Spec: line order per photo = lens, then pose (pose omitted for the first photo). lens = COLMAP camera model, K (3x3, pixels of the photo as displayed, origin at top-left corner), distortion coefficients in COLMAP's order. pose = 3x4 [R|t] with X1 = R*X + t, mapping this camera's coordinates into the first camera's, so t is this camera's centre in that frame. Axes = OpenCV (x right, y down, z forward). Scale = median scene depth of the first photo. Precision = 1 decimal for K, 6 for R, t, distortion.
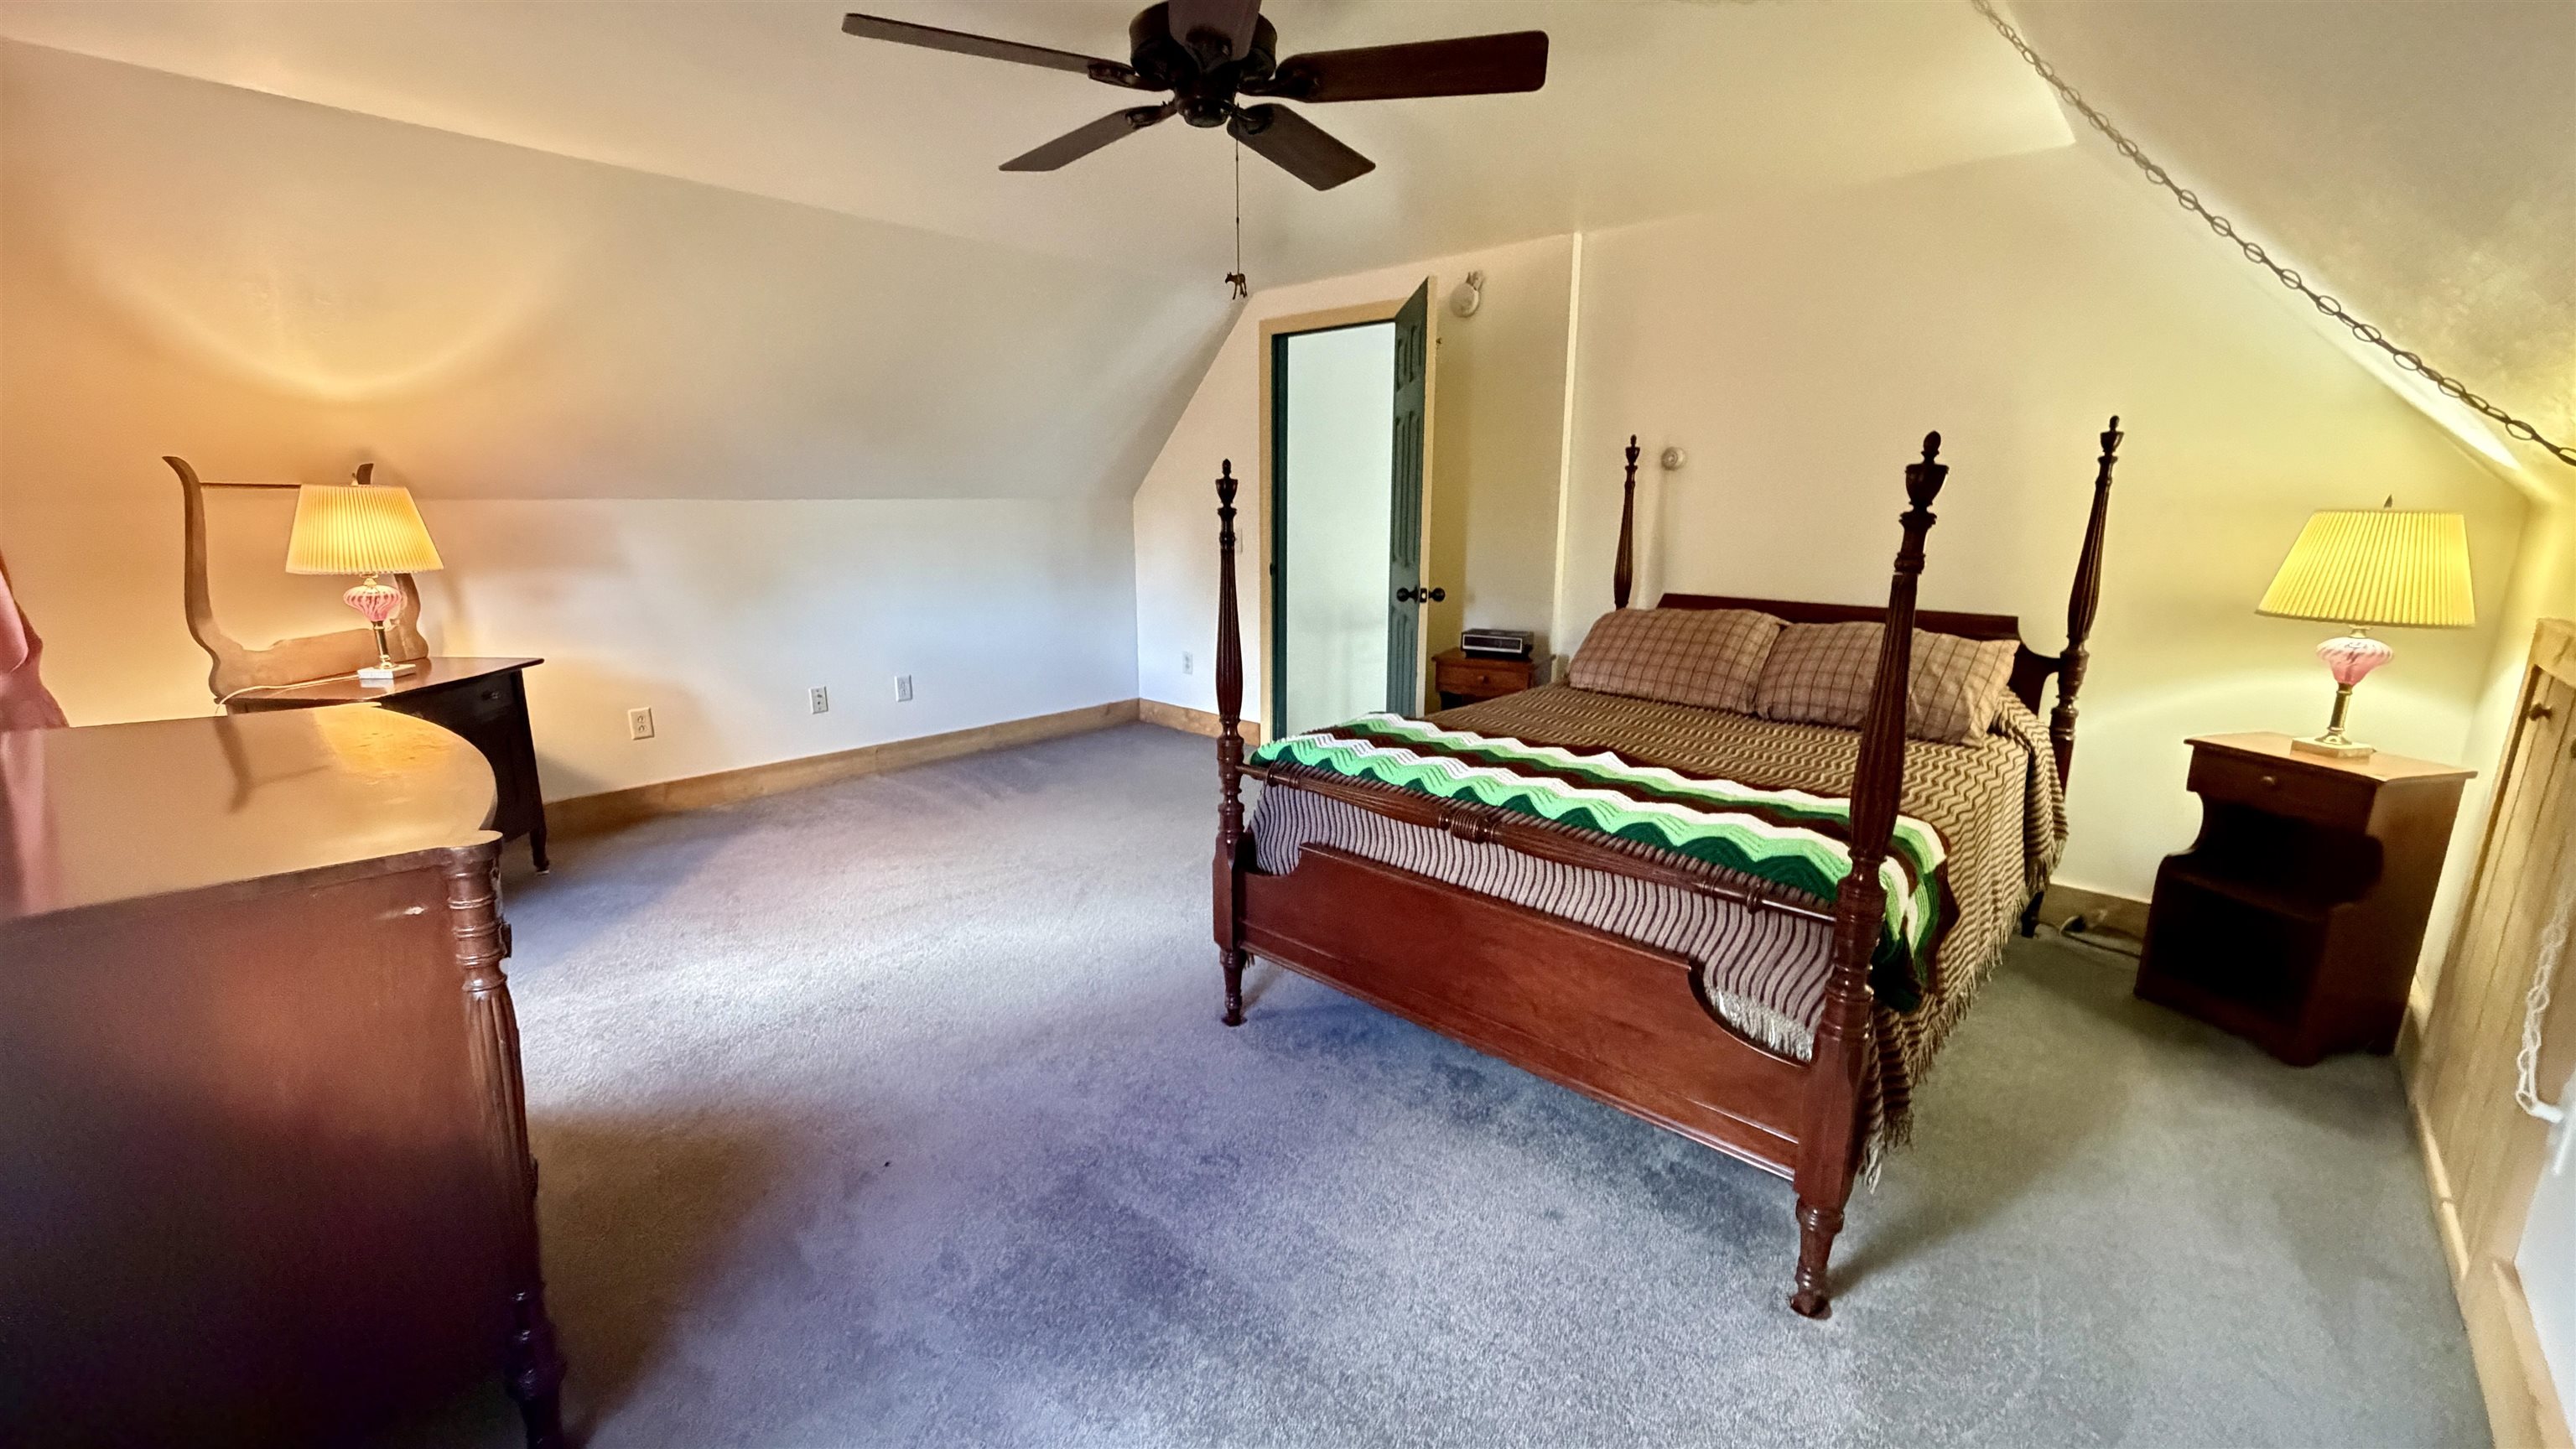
lens RADIAL K [[1005.3, 0, 1282.1], [0, 1005.3, 722.6], [0, 0, 1]] dist [-0.002944, -0.000147]
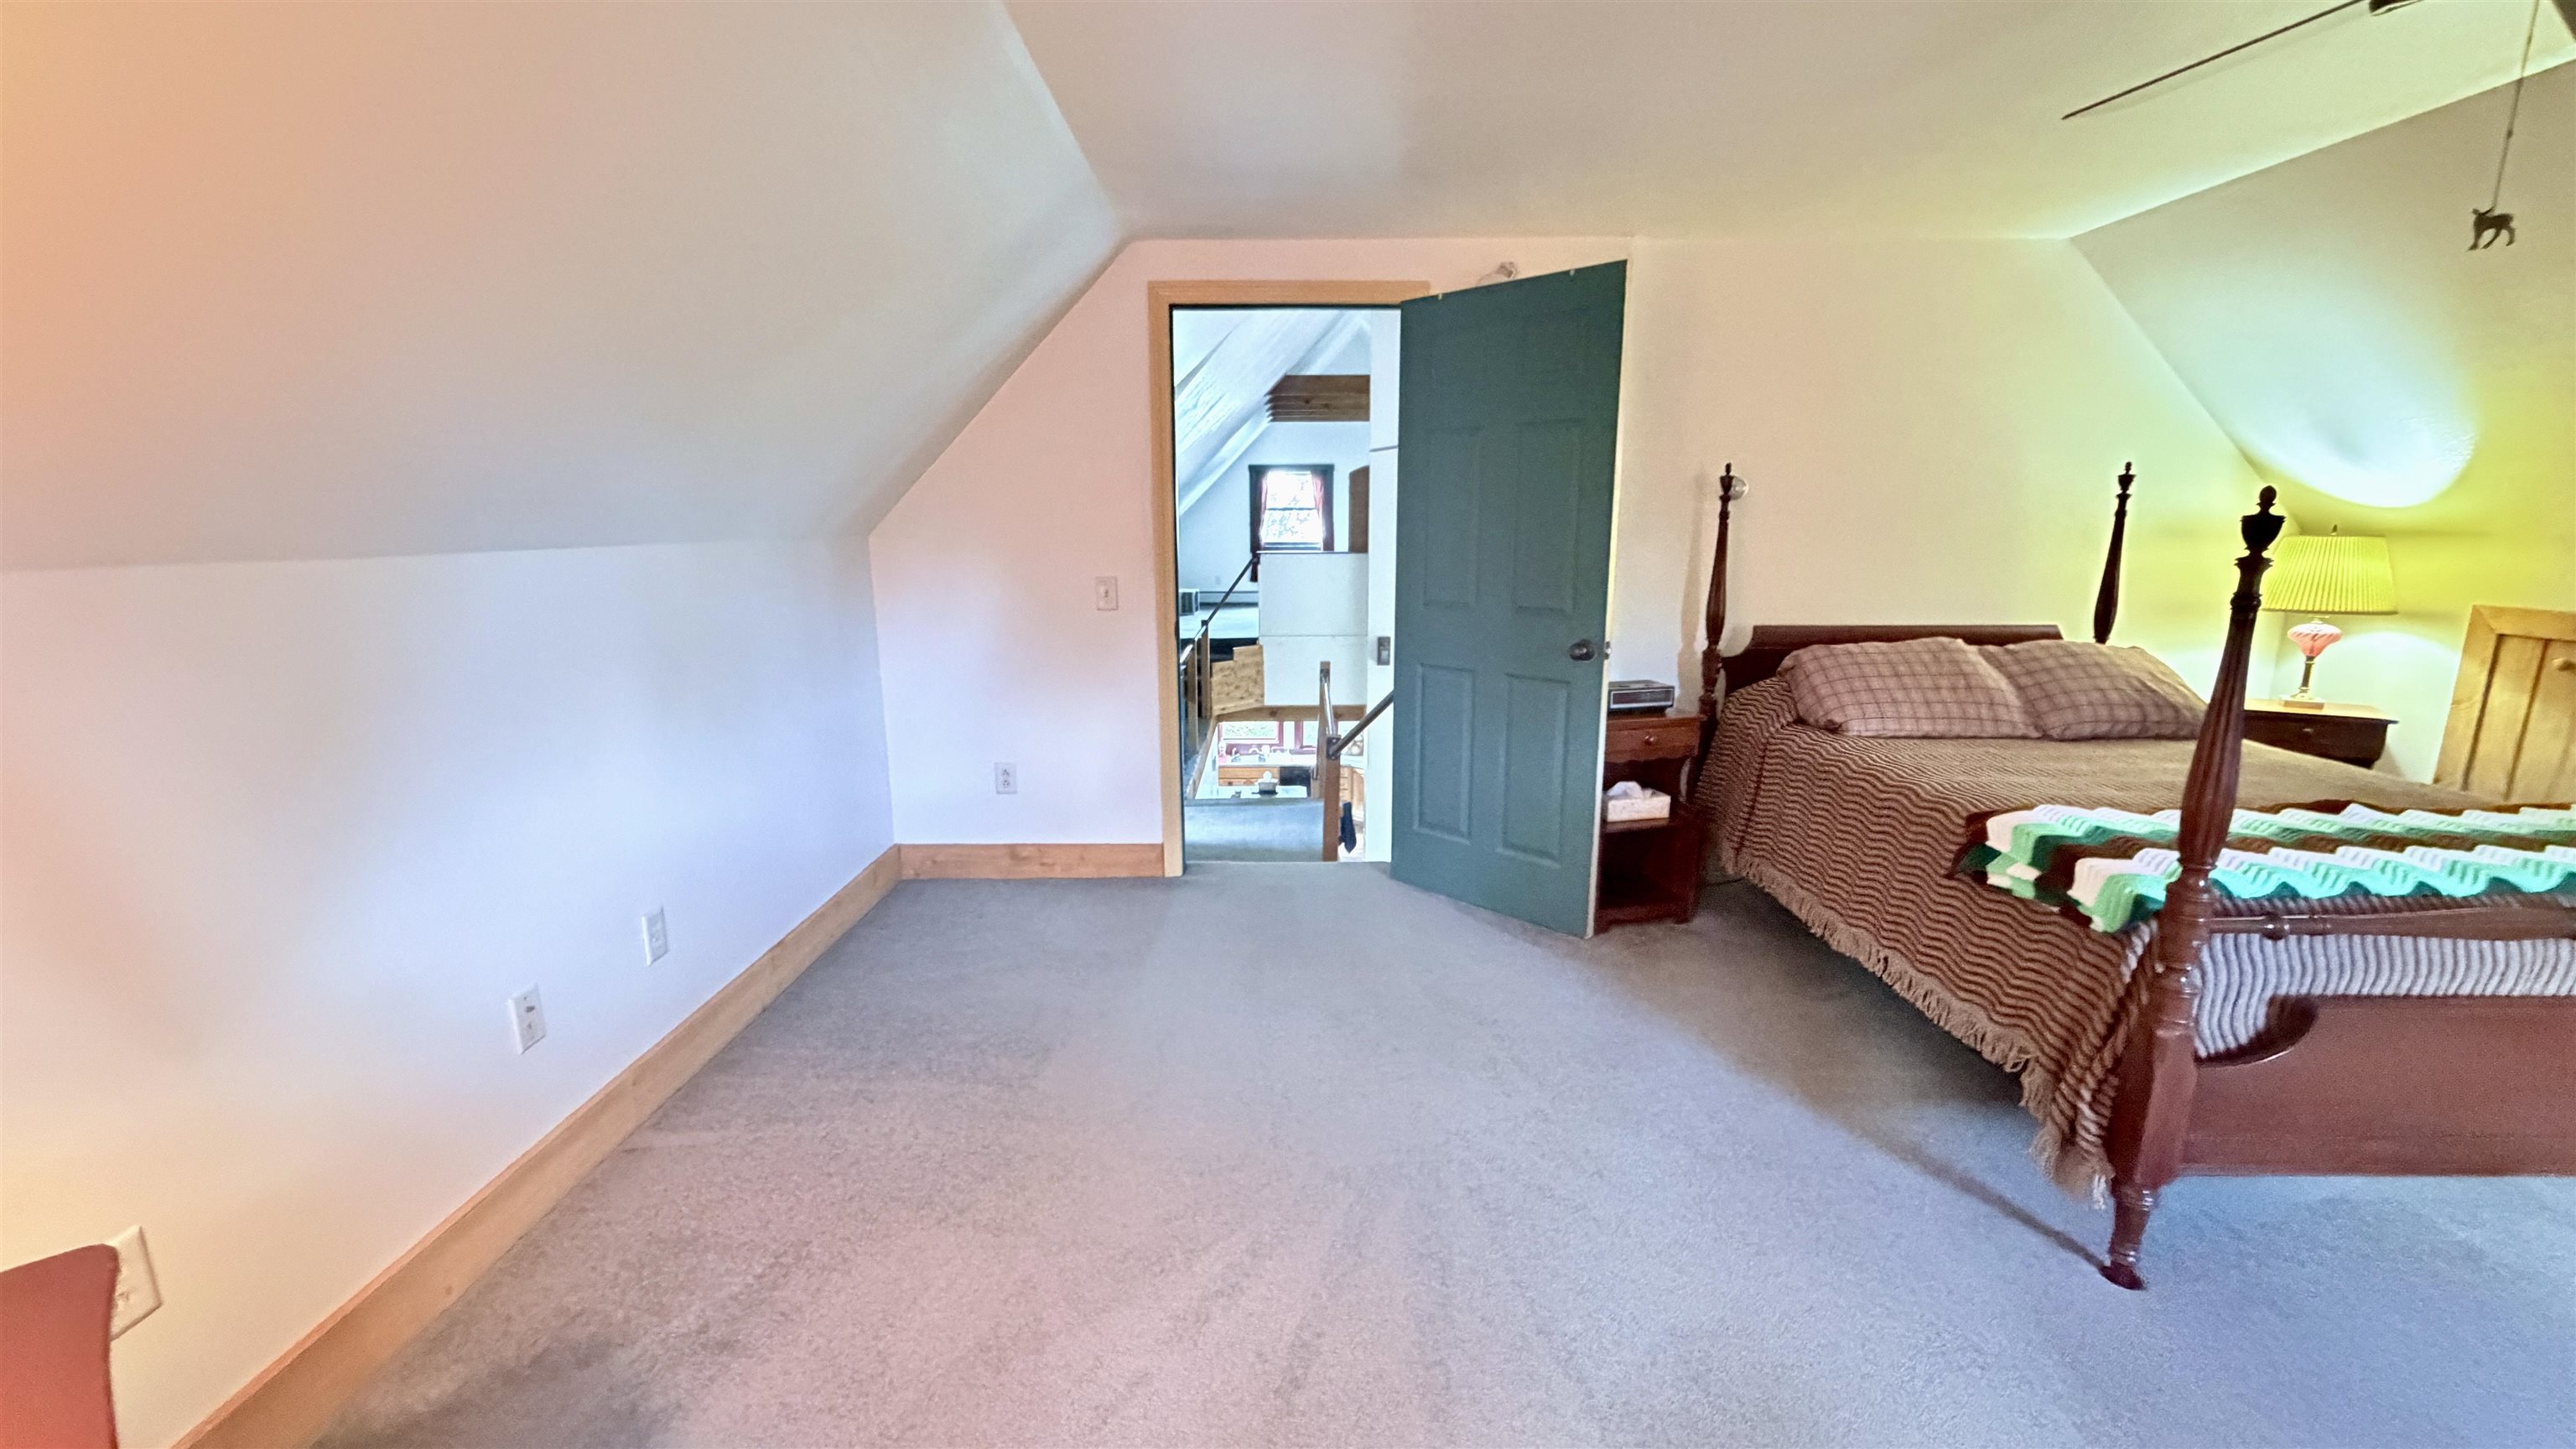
lens RADIAL K [[1005.3, 0, 1284.5], [0, 1005.3, 738.6], [0, 0, 1]] dist [-0.002944, -0.000147]
pose [[0.732089, -0.149944, 0.664502, -0.831662], [0.155664, 0.986487, 0.051104, -0.190586], [-0.663185, 0.066026, 0.745537, 0.780578]]
